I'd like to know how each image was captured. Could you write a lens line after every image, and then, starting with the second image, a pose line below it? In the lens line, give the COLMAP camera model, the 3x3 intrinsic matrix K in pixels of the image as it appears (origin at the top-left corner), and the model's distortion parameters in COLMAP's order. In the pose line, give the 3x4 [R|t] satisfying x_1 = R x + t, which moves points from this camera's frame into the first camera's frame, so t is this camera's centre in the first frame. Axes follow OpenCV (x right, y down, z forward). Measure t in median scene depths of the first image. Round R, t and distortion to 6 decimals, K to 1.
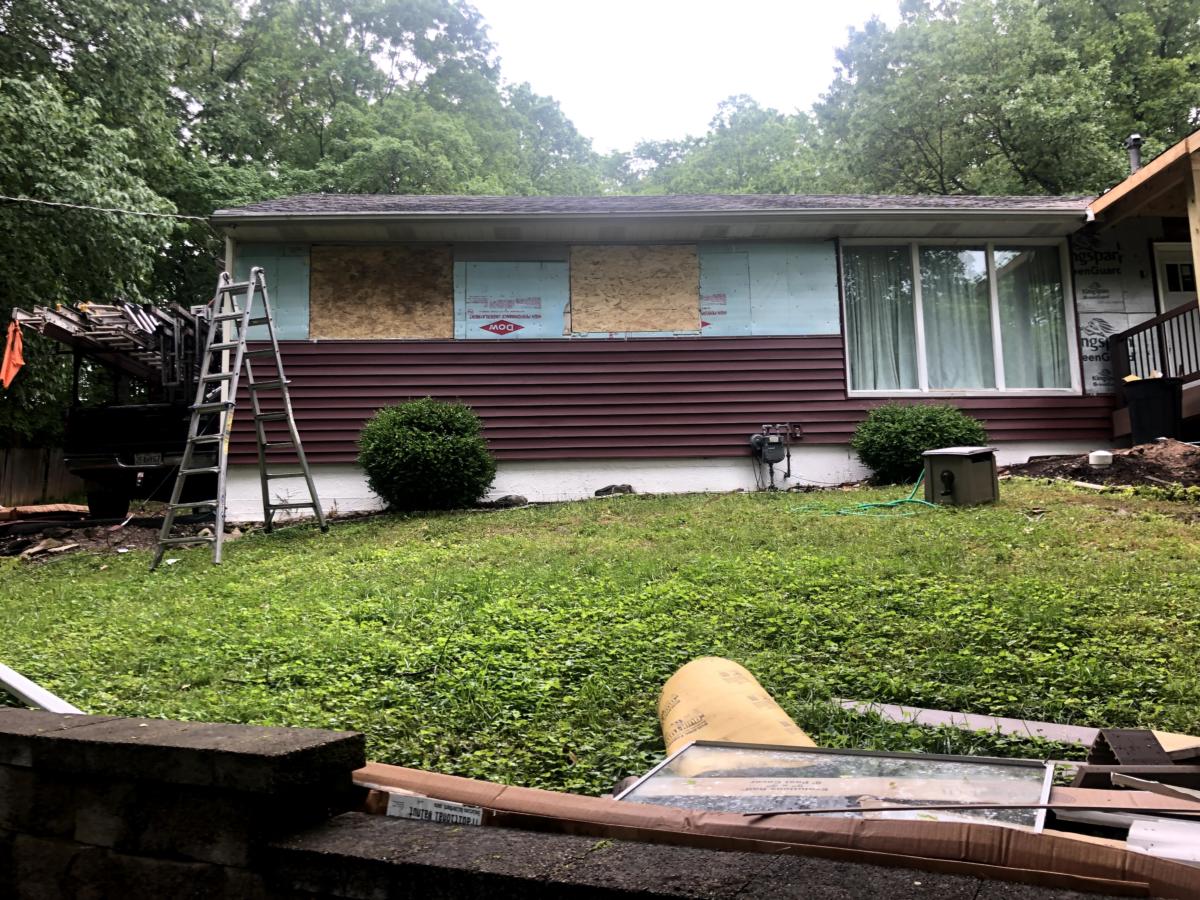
lens RADIAL K [[979.9, 0, 595.1], [0, 979.9, 435.4], [0, 0, 1]] dist [0.062580, -0.123210]
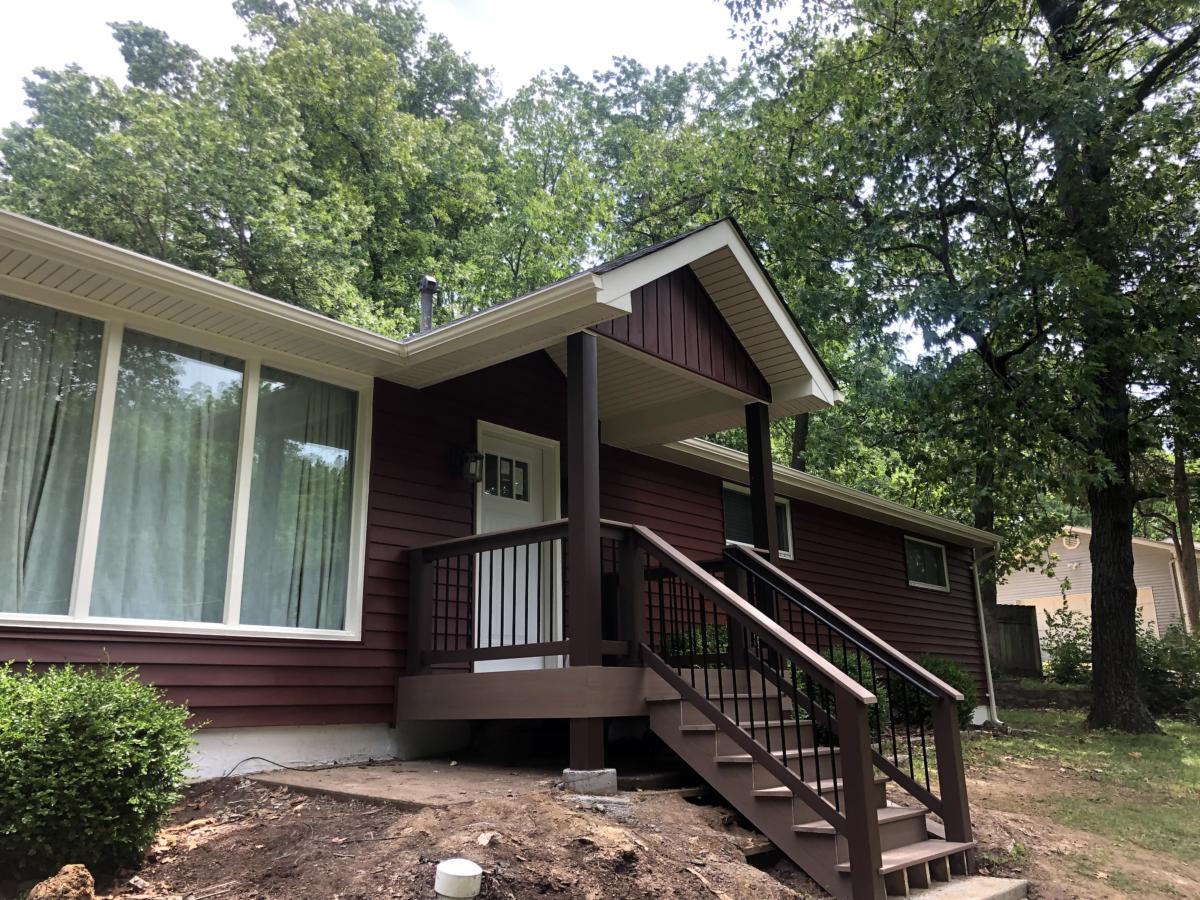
lens RADIAL K [[952.5, 0, 600.0], [0, 952.5, 450.0], [0, 0, 1]] dist [-0.004542, -0.008295]
pose [[0.676164, 0.189724, 0.711904, 0.158938], [-0.109703, 0.981429, -0.157358, -0.079821], [-0.728538, 0.028302, 0.684420, 0.489395]]
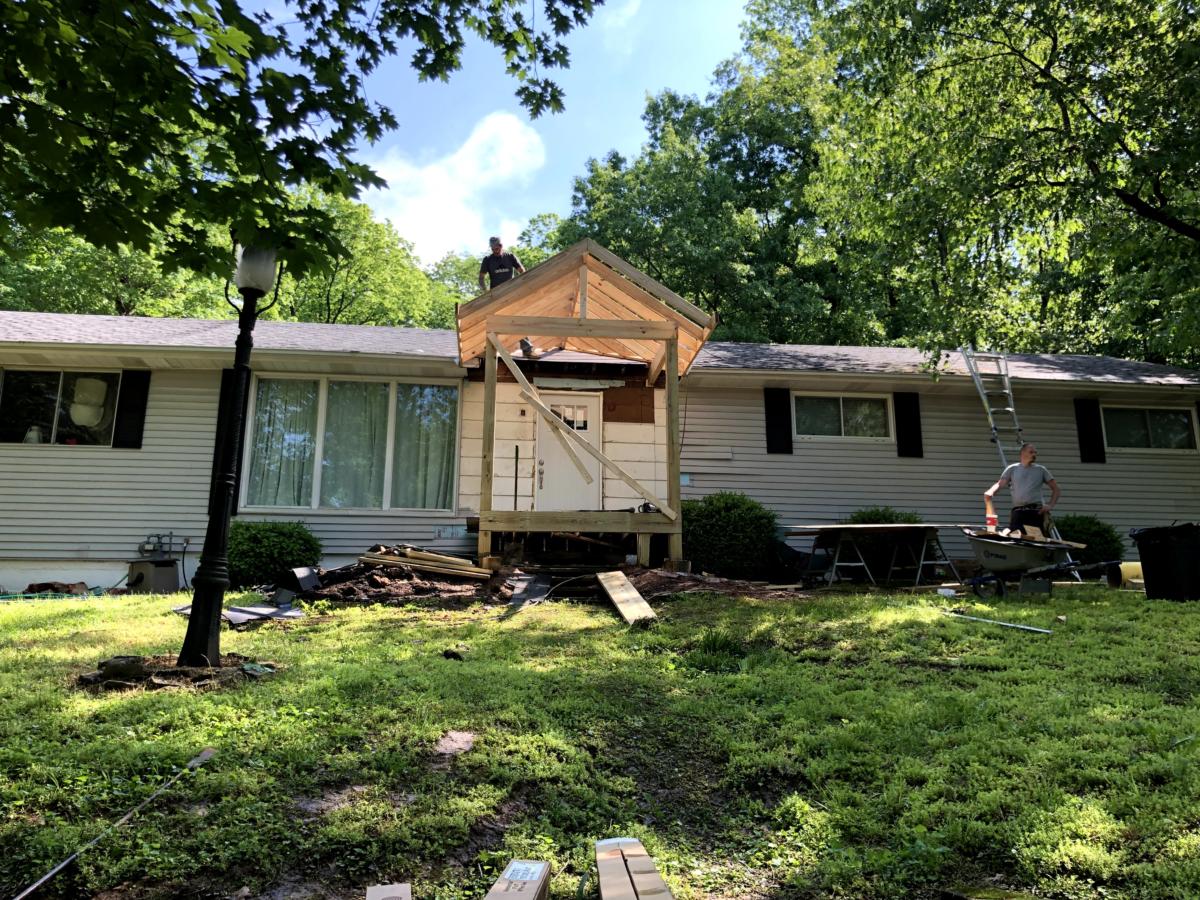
lens RADIAL K [[982.4, 0, 589.5], [0, 982.4, 418.9], [0, 0, 1]] dist [0.097657, -0.001297]
pose [[0.998089, 0.034567, 0.051217, 0.574837], [-0.028593, 0.993170, -0.113116, -0.027374], [-0.054777, 0.111435, 0.992261, -0.159730]]
